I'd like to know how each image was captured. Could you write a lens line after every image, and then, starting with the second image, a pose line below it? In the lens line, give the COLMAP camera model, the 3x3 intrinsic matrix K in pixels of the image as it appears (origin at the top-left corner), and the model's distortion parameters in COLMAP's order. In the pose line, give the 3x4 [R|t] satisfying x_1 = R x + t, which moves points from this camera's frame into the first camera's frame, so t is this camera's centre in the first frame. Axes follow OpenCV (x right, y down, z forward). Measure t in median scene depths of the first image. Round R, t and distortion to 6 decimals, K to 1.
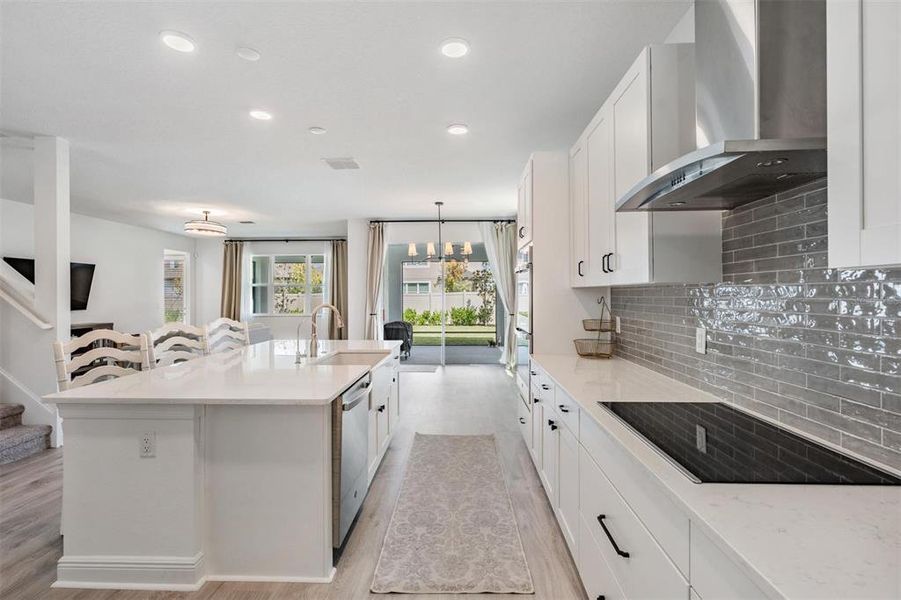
lens RADIAL K [[415.4, 0, 452.9], [0, 415.4, 297.9], [0, 0, 1]] dist [-0.002591, -0.000940]
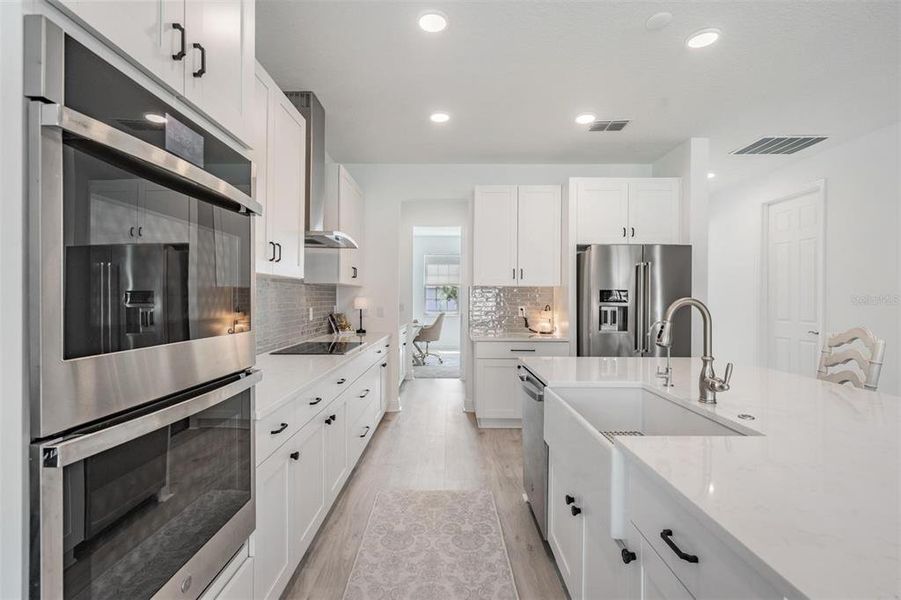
lens RADIAL K [[415.4, 0, 441.3], [0, 415.4, 298.5], [0, 0, 1]] dist [-0.002591, -0.000940]
pose [[-0.999967, -0.003803, -0.007233, -0.002294], [-0.003852, 0.999970, 0.006731, 0.004333], [0.007208, 0.006758, -0.999951, 0.509774]]
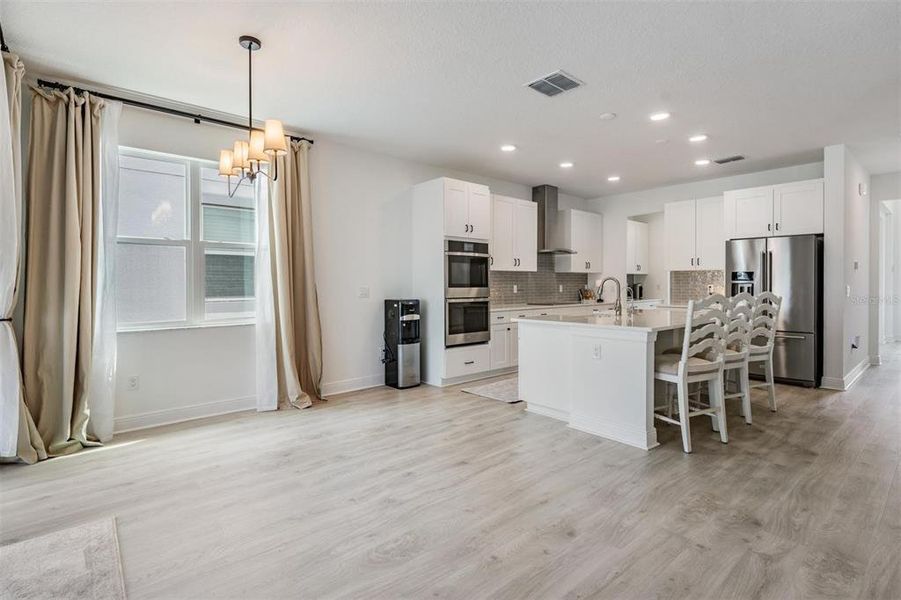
lens RADIAL K [[429.4, 0, 447.3], [0, 429.4, 285.2], [0, 0, 1]] dist [-0.008992, 0.002263]
pose [[-0.669904, -0.001639, 0.742446, -0.340802], [0.007275, 0.999935, 0.008772, 0.008277], [-0.742412, 0.011278, -0.669849, 0.802559]]
